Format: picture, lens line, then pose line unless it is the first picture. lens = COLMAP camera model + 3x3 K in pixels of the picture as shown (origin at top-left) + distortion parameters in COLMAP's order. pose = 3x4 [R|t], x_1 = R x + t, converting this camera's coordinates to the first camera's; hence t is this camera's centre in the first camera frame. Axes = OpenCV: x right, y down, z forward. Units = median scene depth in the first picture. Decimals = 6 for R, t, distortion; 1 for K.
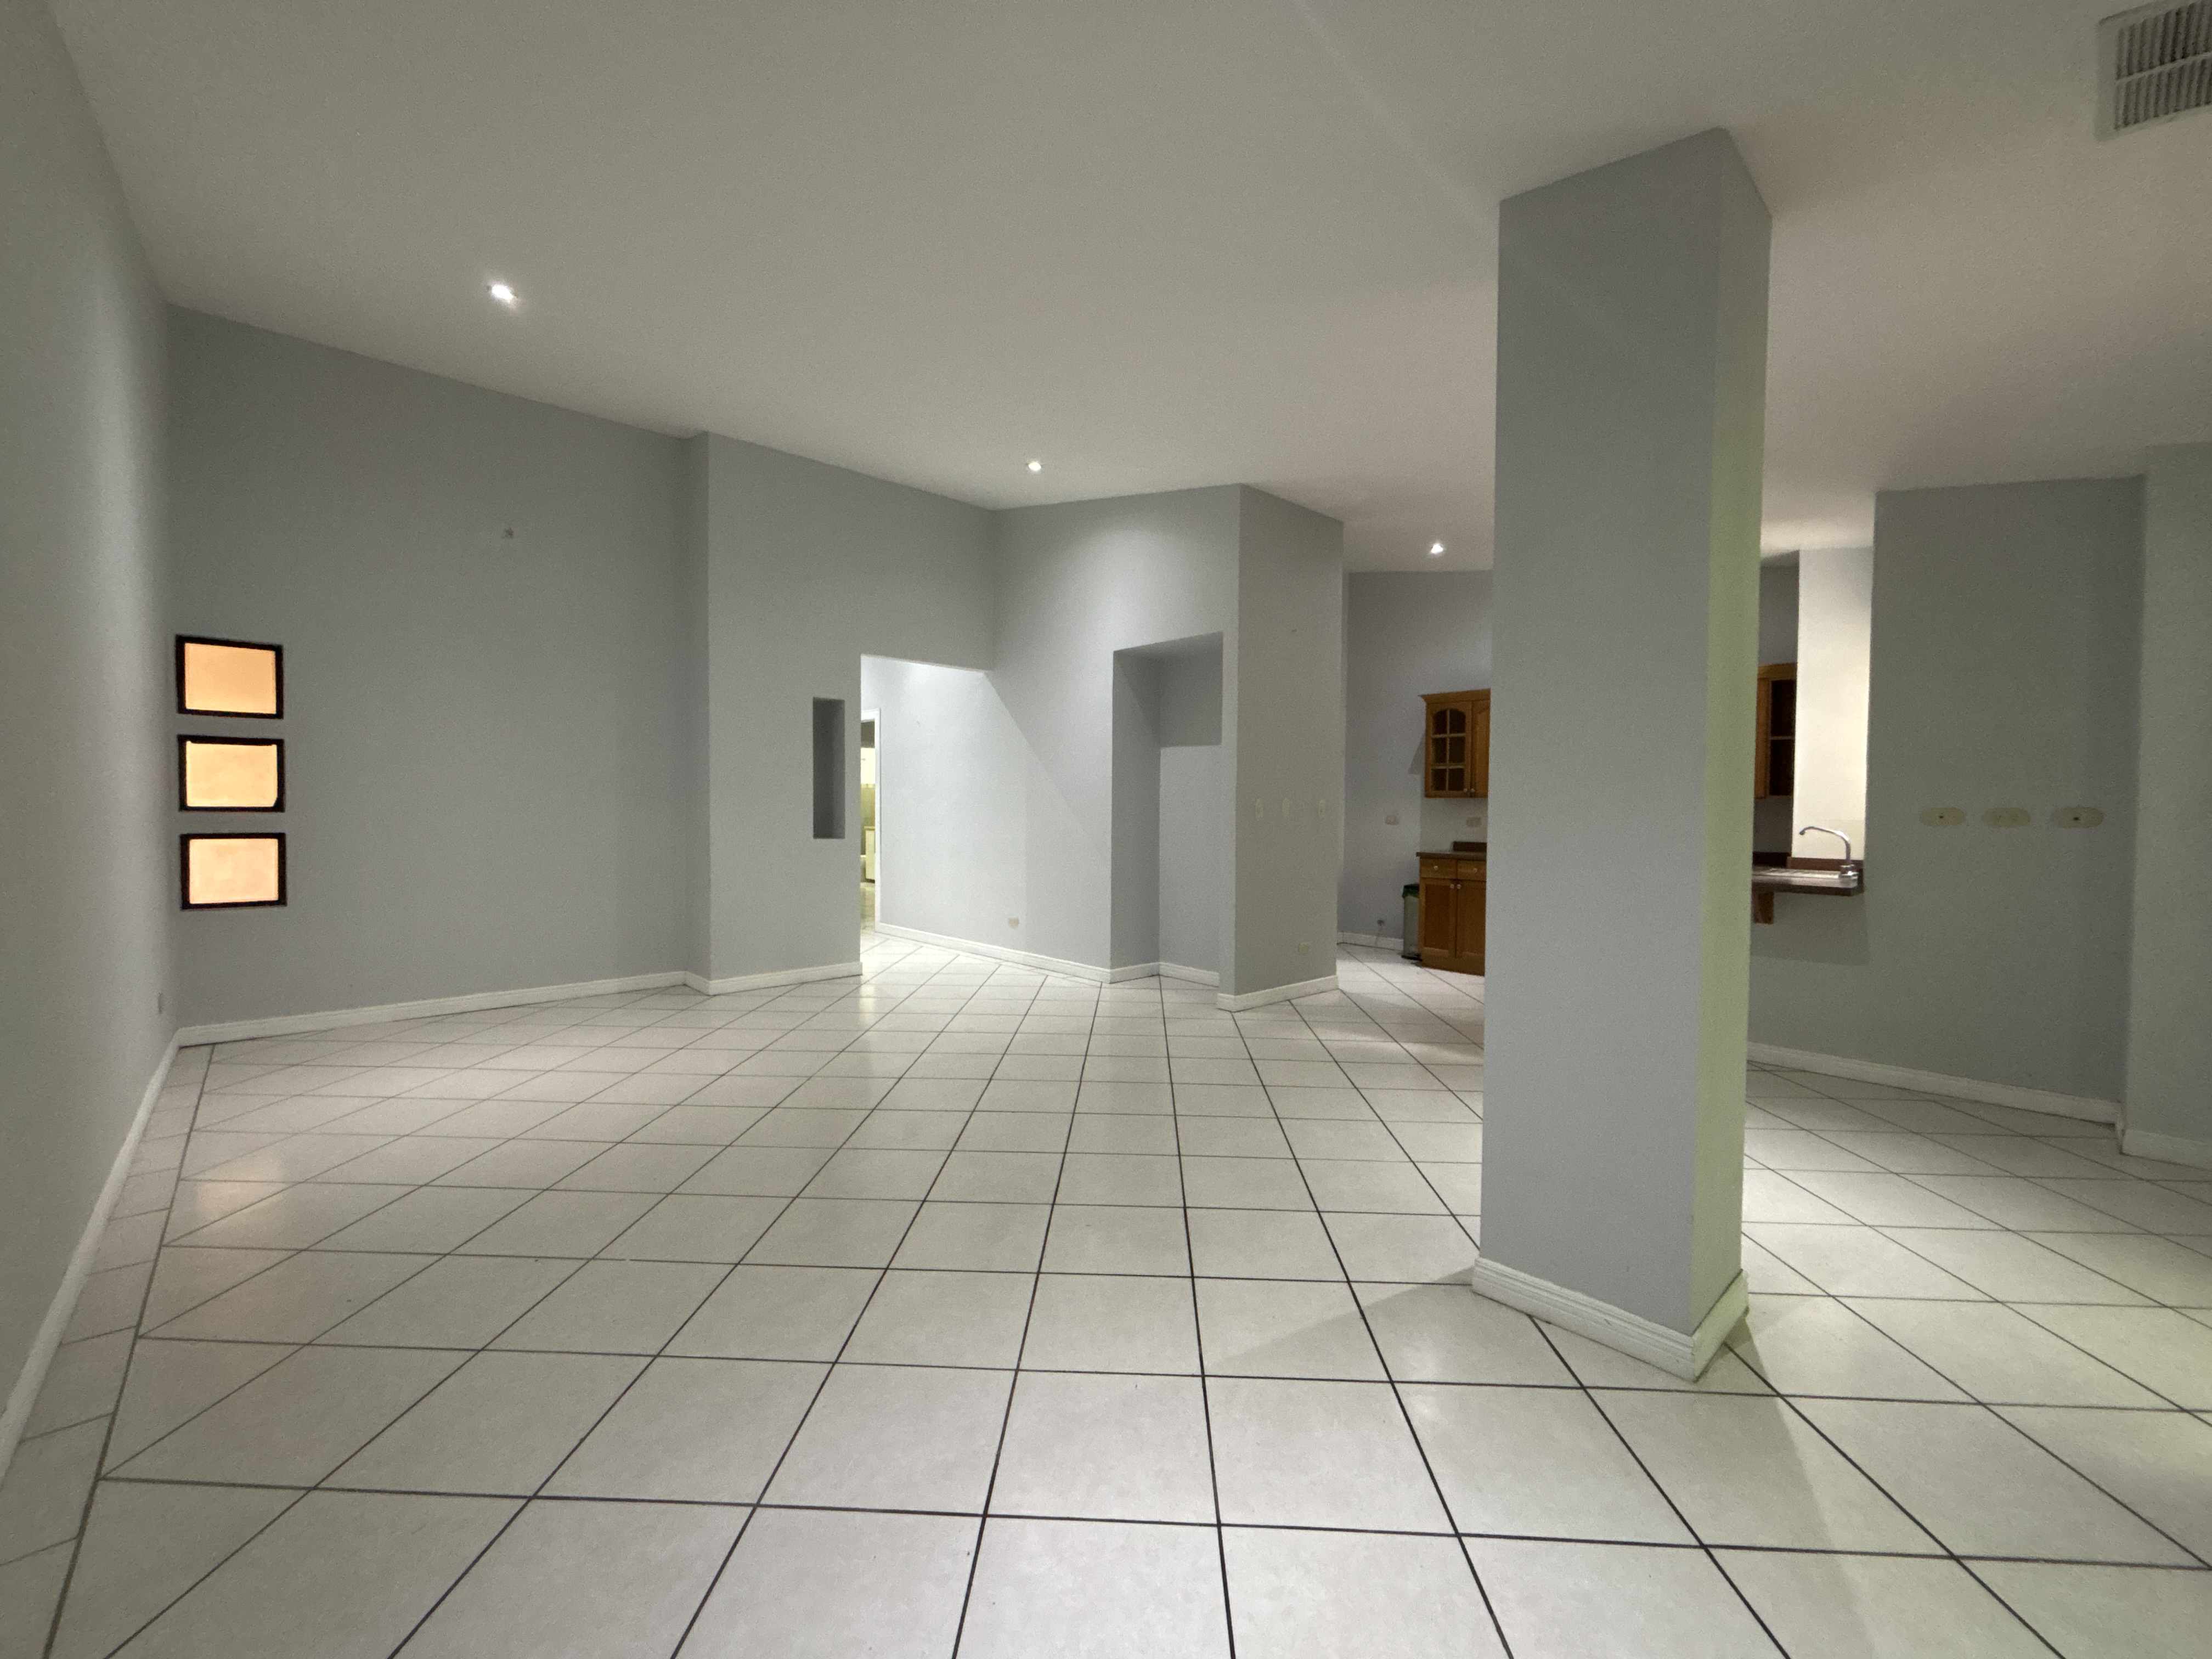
lens RADIAL K [[895.5, 0, 1101.8], [0, 895.5, 825.0], [0, 0, 1]] dist [0.001384, -0.000208]
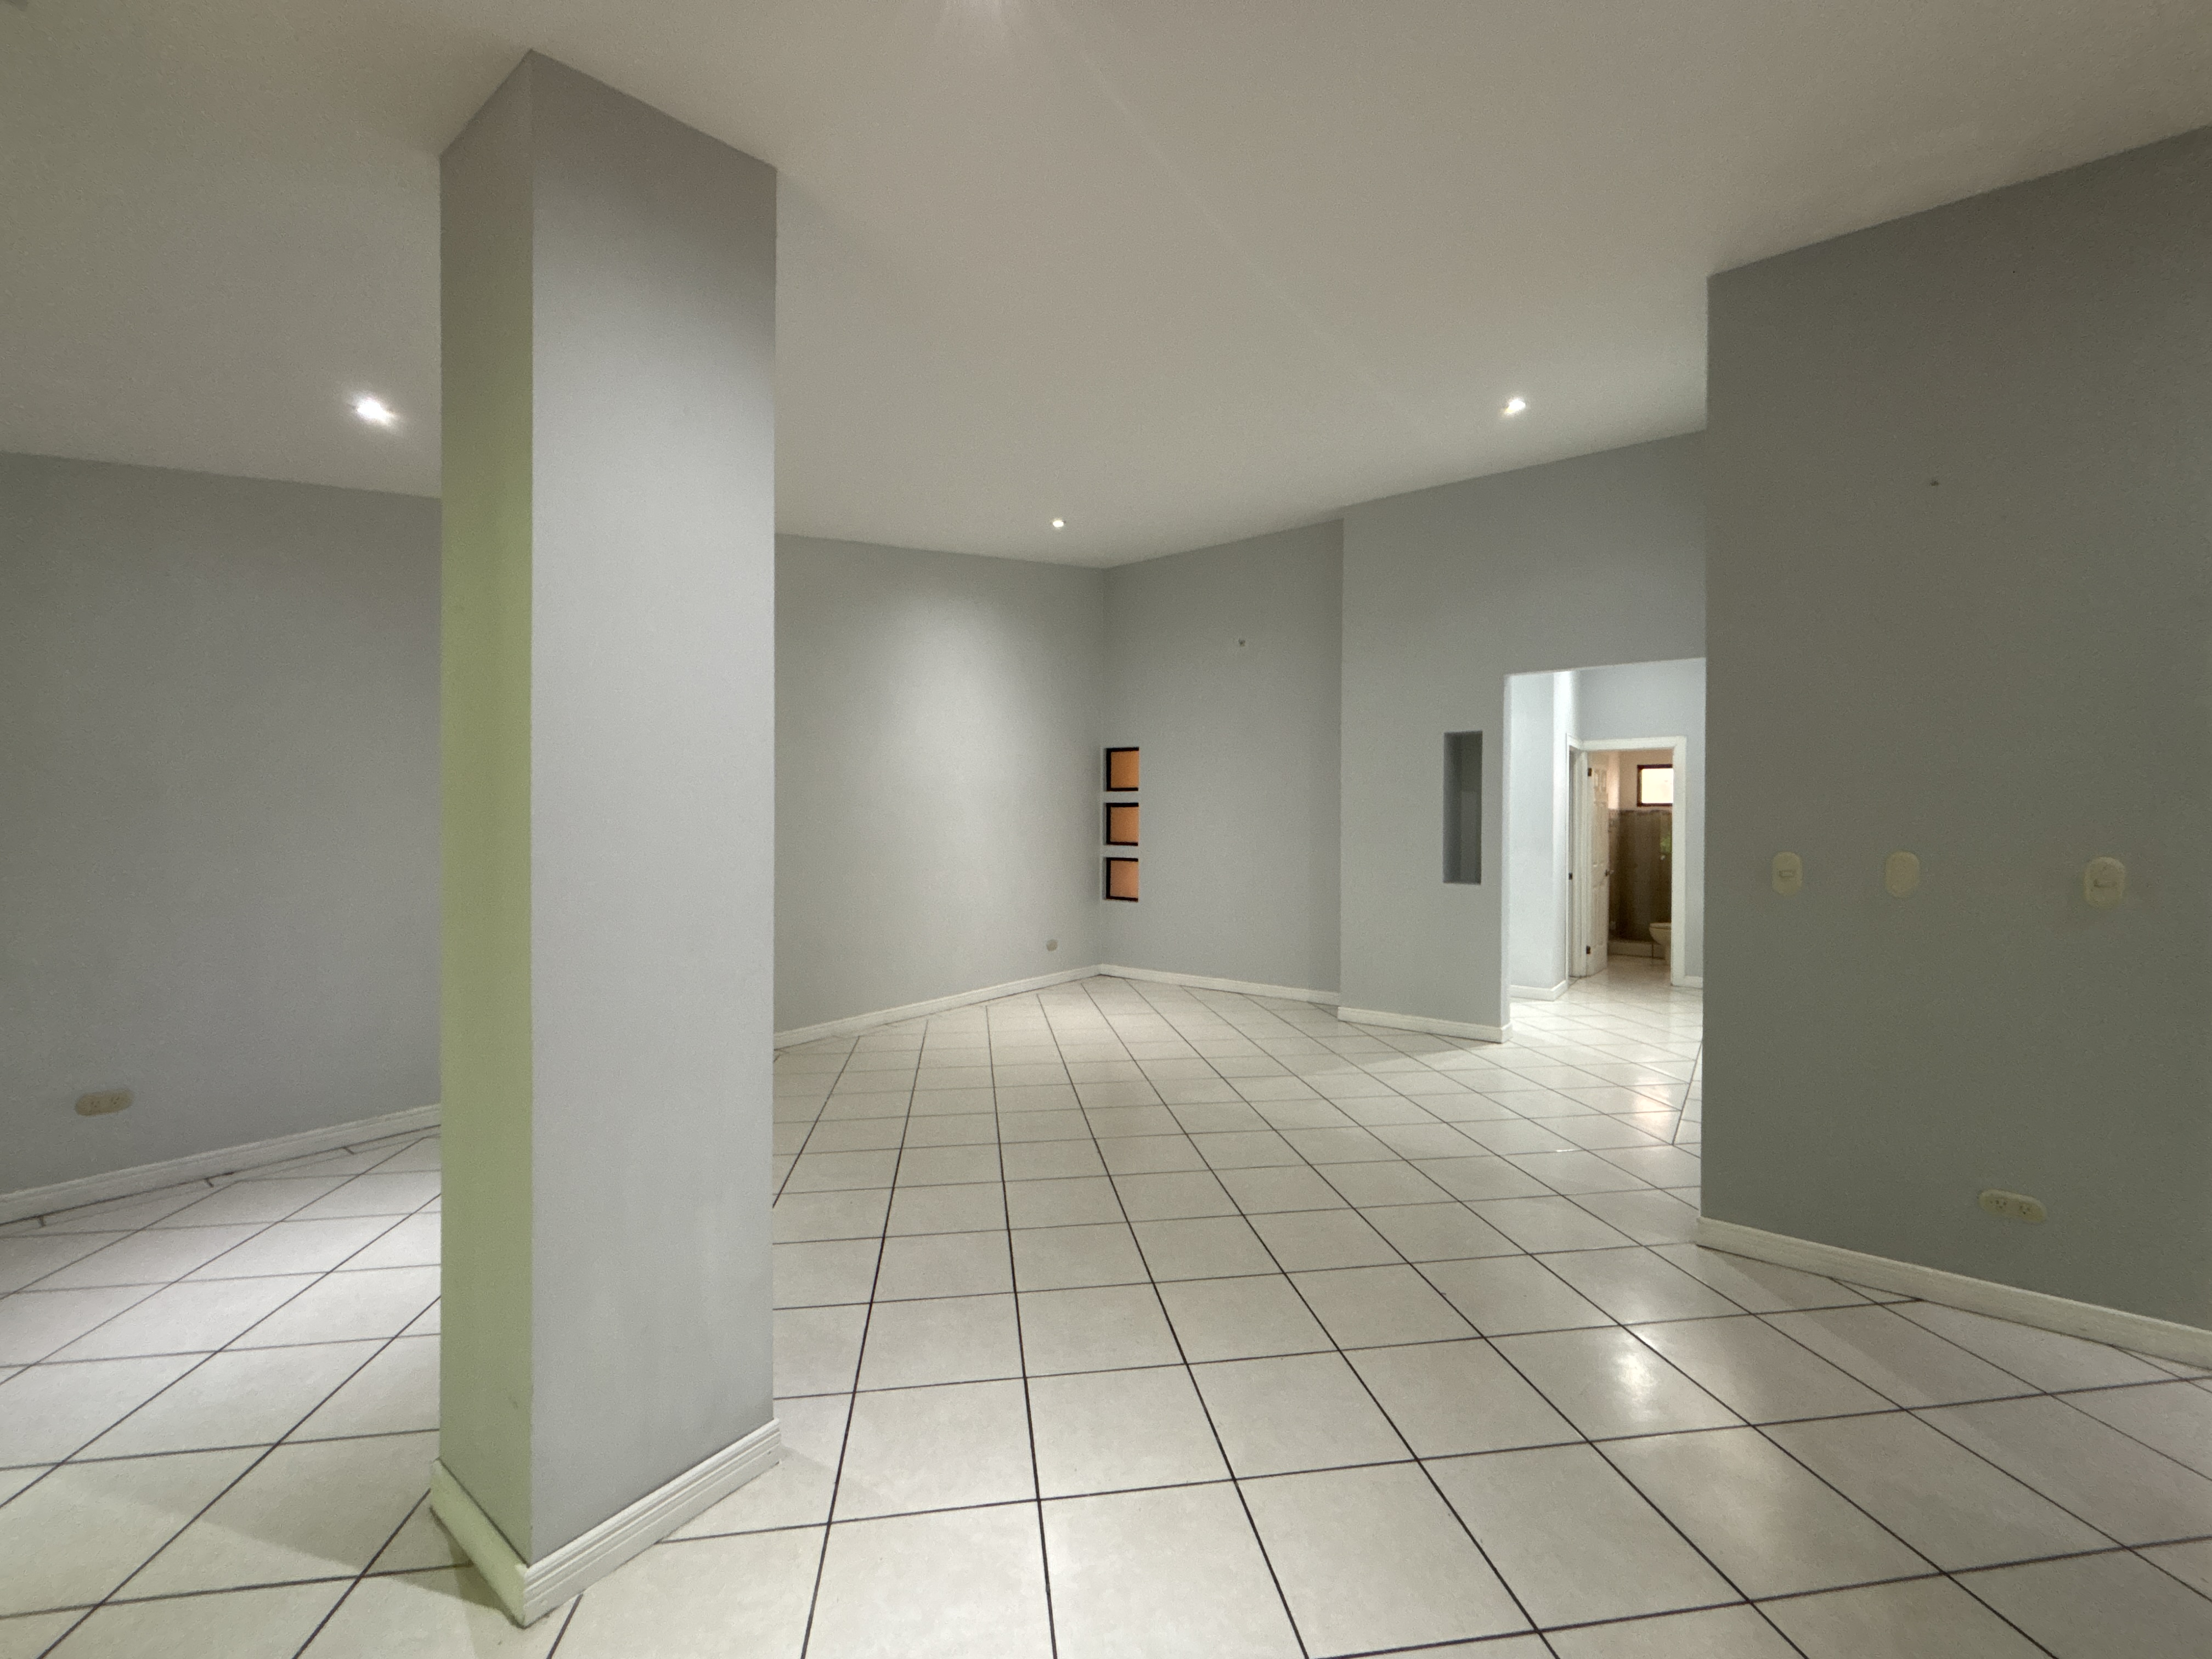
lens RADIAL K [[895.5, 0, 1101.8], [0, 895.5, 825.0], [0, 0, 1]] dist [0.001384, -0.000208]
pose [[0.191116, -0.003022, -0.981563, 0.593355], [-0.027063, 0.999599, -0.008347, -0.030610], [0.981194, 0.028160, 0.190957, 0.517091]]
